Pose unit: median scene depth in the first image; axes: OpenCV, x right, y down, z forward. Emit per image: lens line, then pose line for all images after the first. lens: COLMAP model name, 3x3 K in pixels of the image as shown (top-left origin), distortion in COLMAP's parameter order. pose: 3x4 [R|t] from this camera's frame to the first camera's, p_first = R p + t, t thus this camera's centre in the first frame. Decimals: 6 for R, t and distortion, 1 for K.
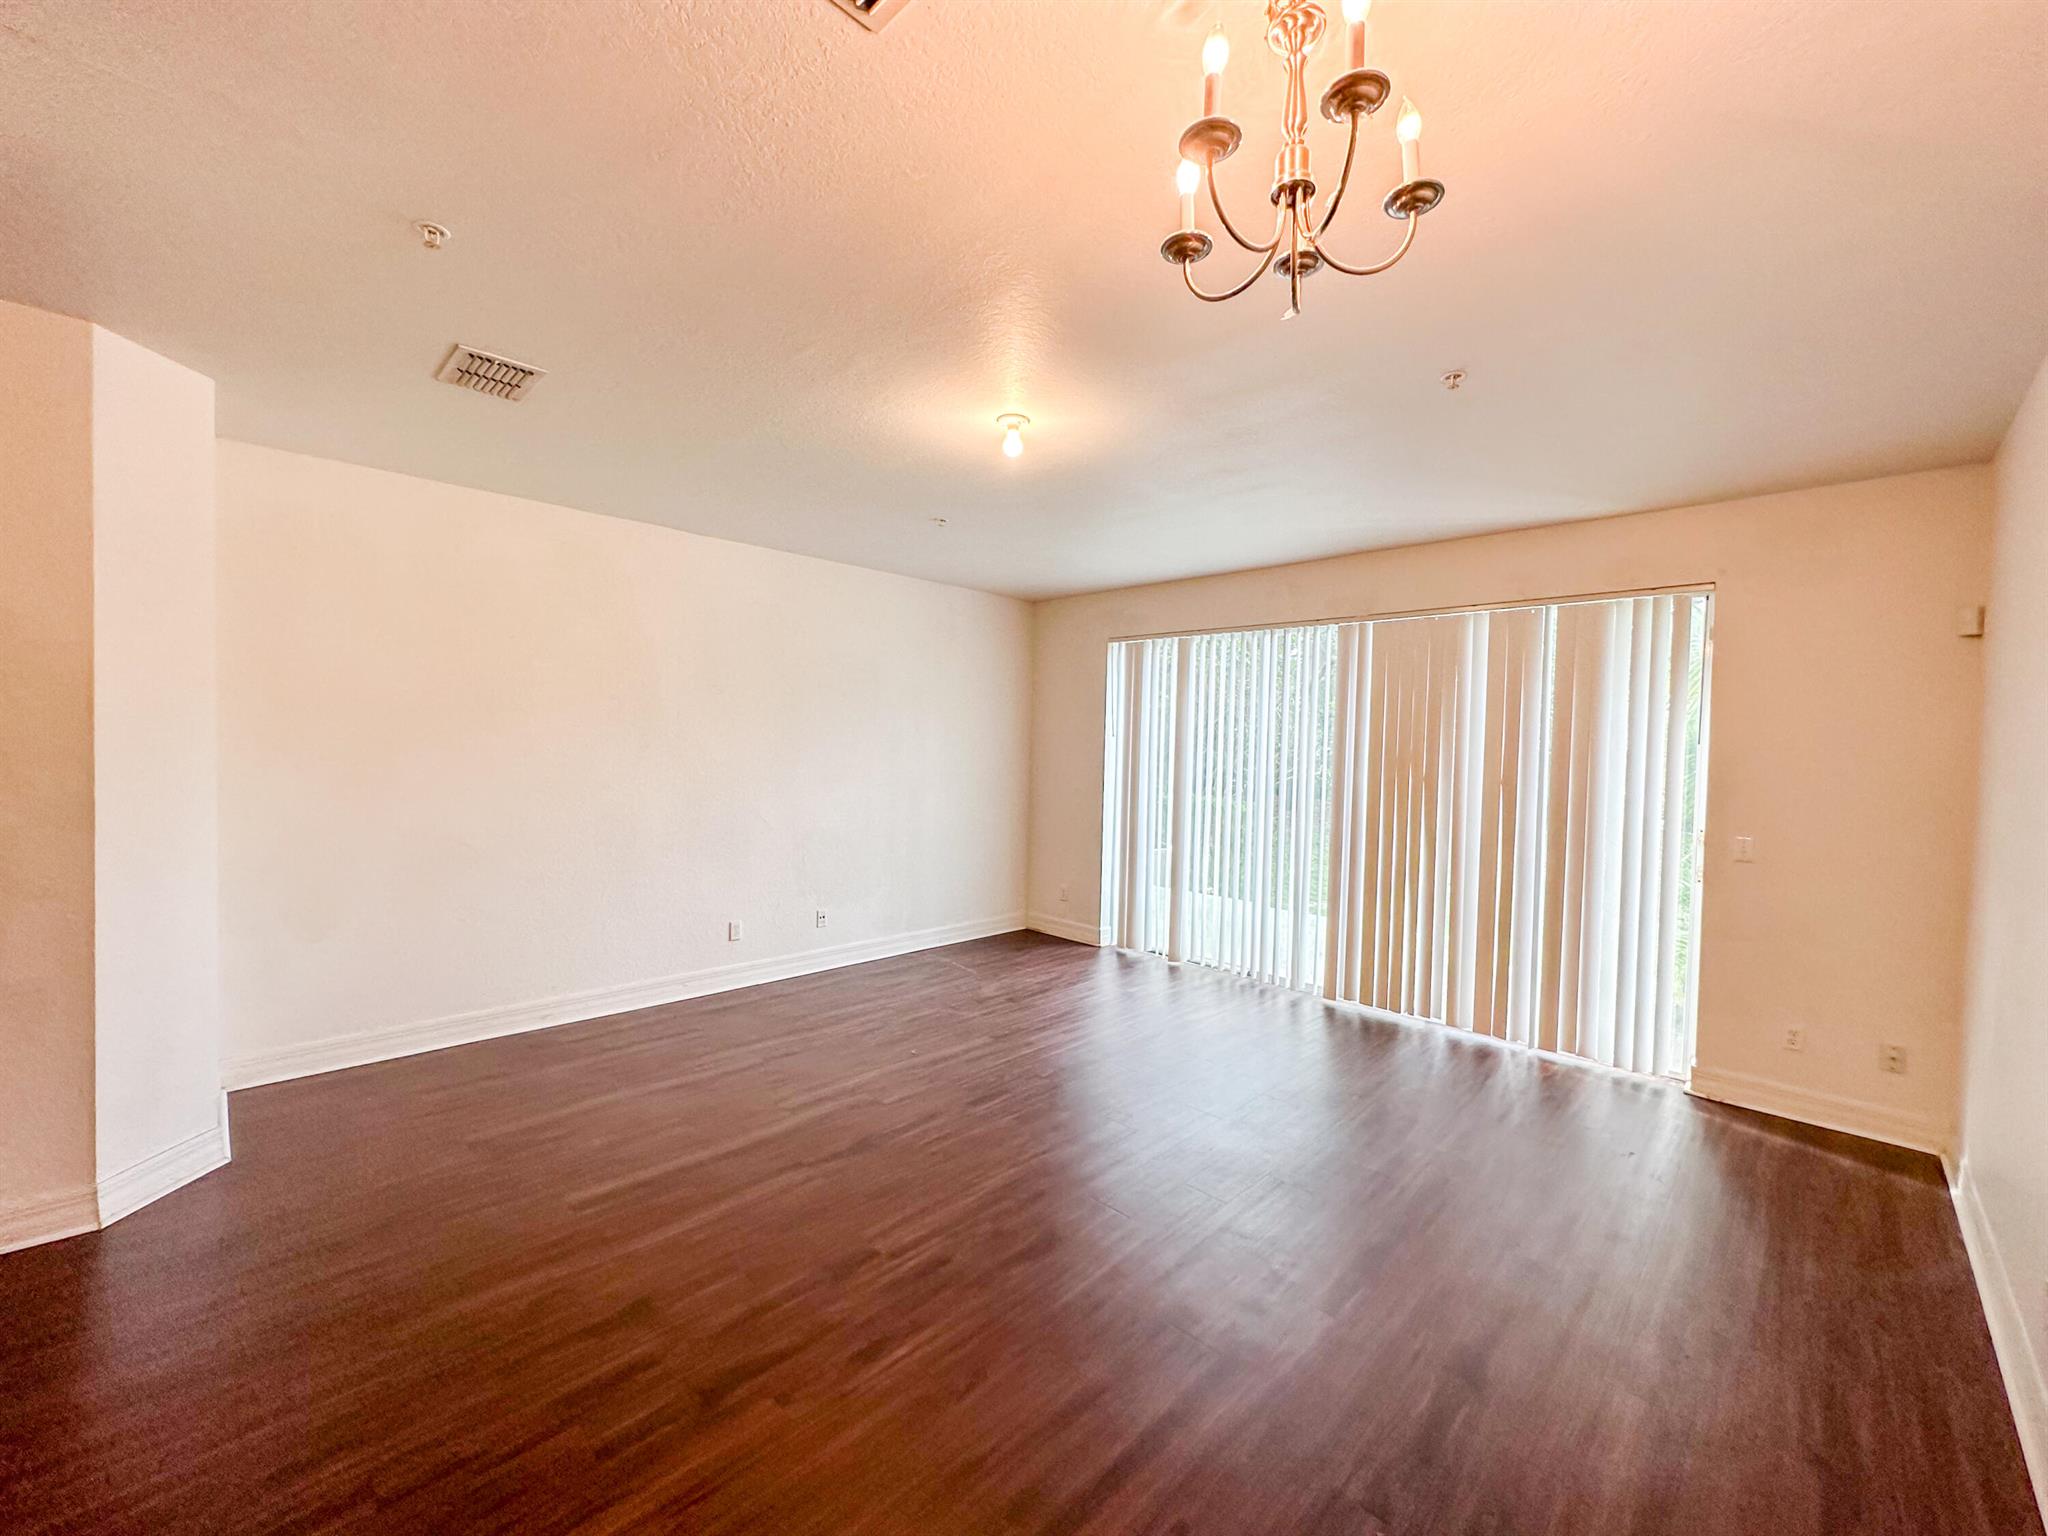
lens RADIAL K [[812.6, 0, 1026.8], [0, 812.6, 763.8], [0, 0, 1]] dist [0.003262, 0.000225]
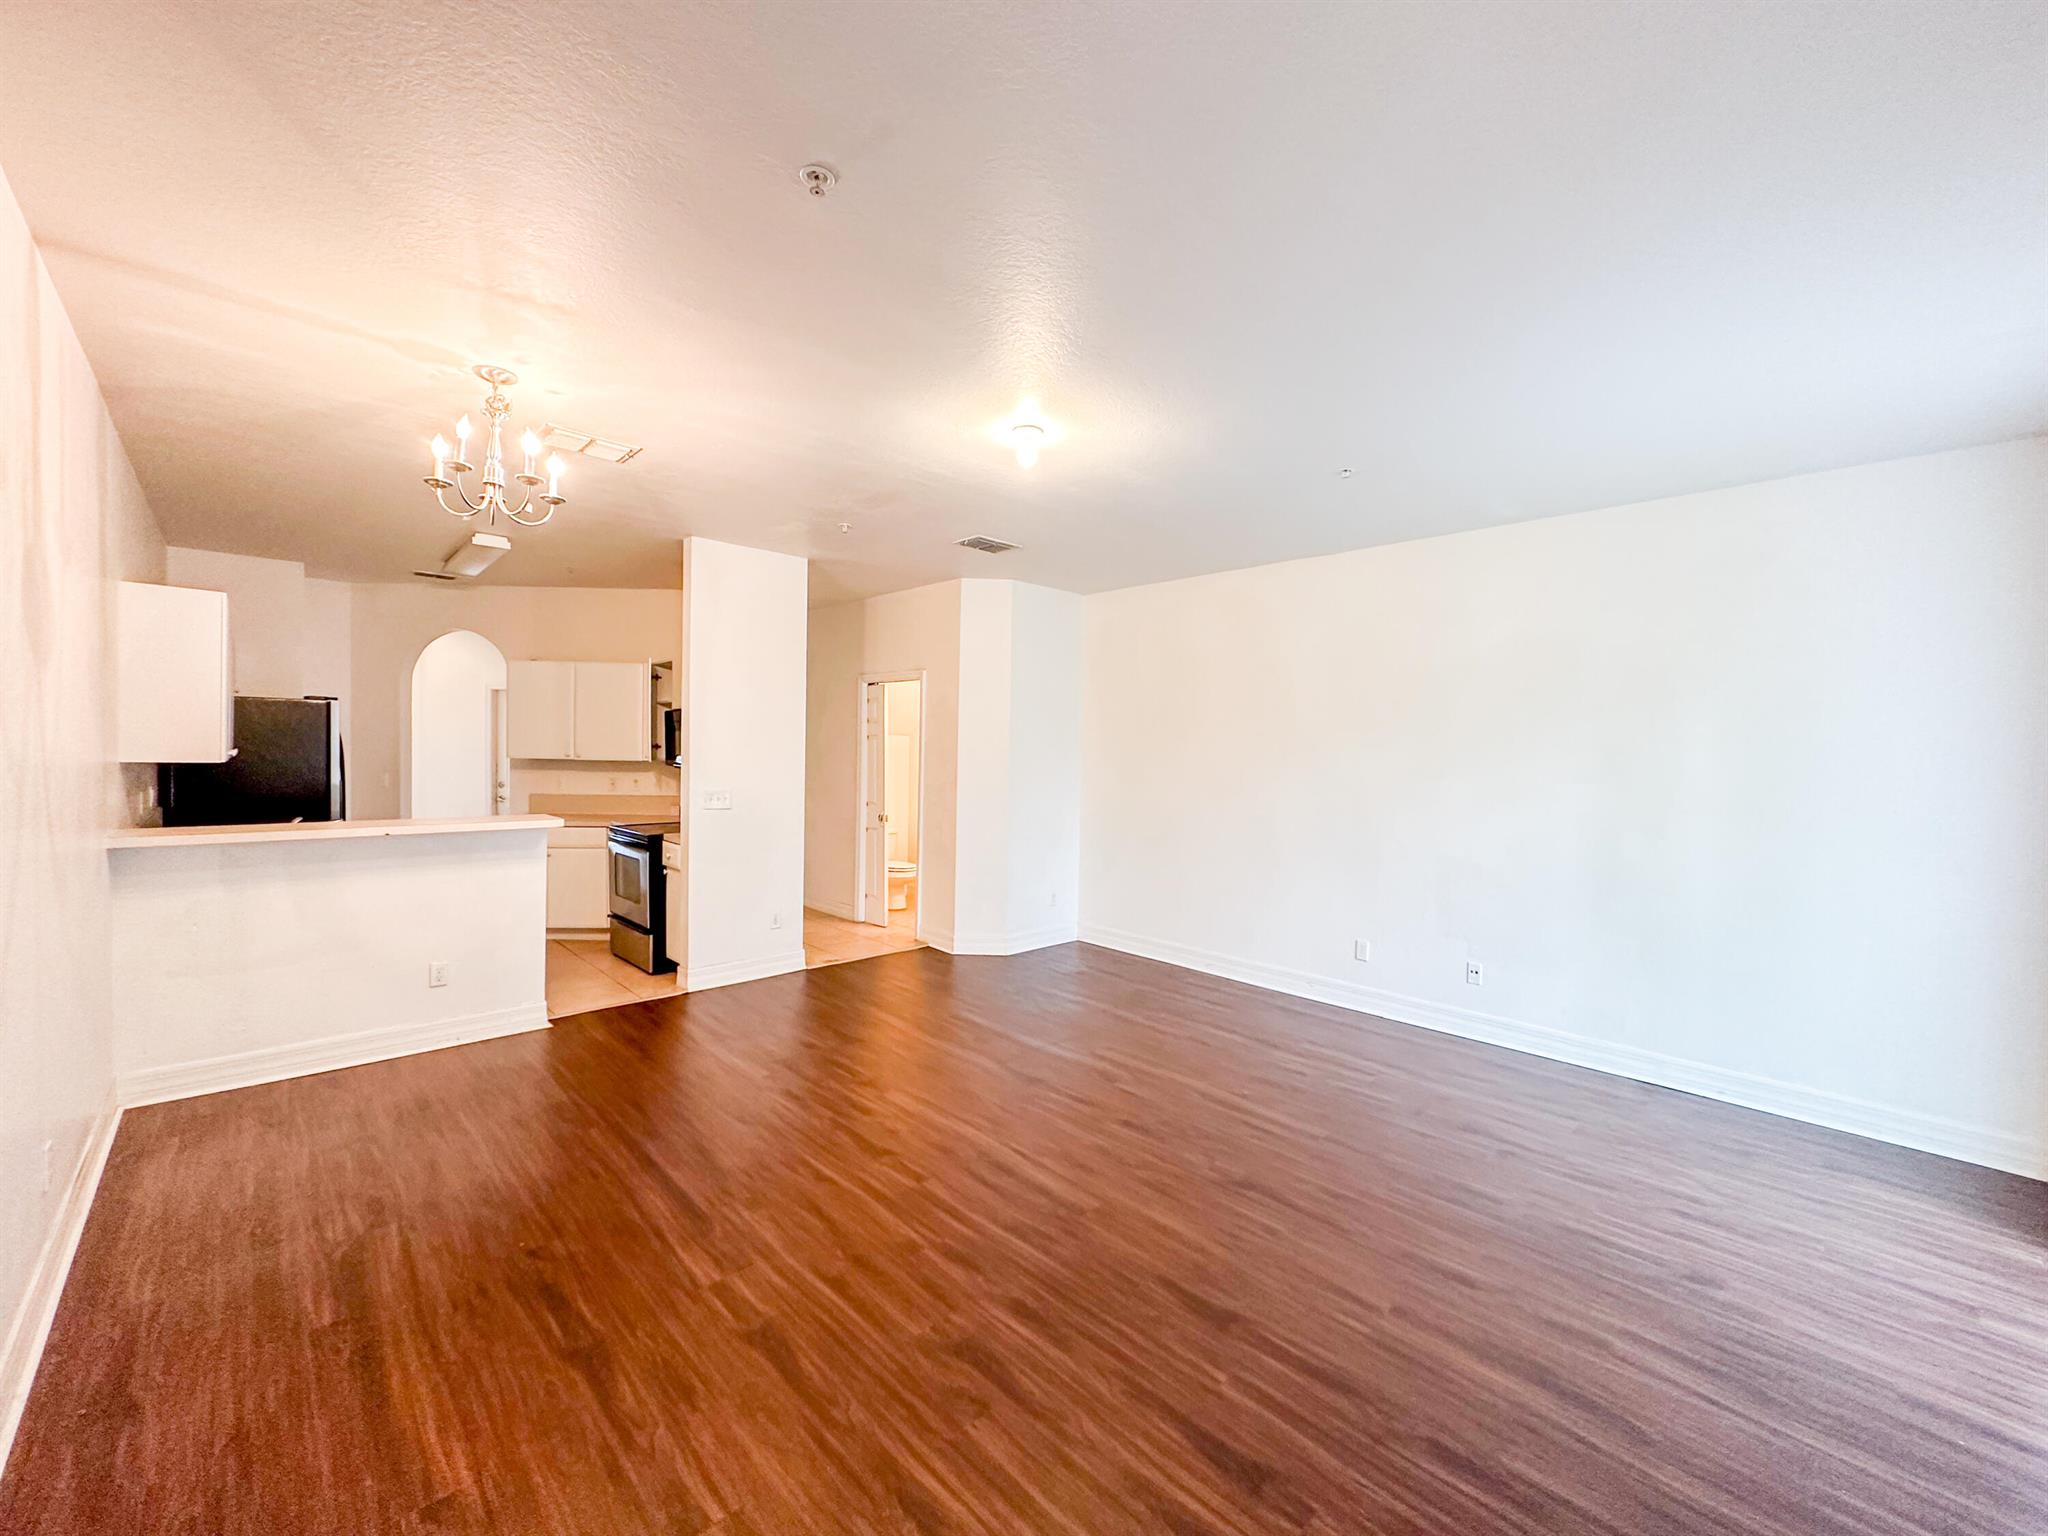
lens RADIAL K [[812.6, 0, 1022.0], [0, 812.6, 775.9], [0, 0, 1]] dist [0.003262, 0.000225]
pose [[-0.029147, 0.008022, -0.999543, 0.695757], [-0.044879, 0.998949, 0.009326, 0.009972], [0.998567, 0.045130, -0.028756, 0.705664]]
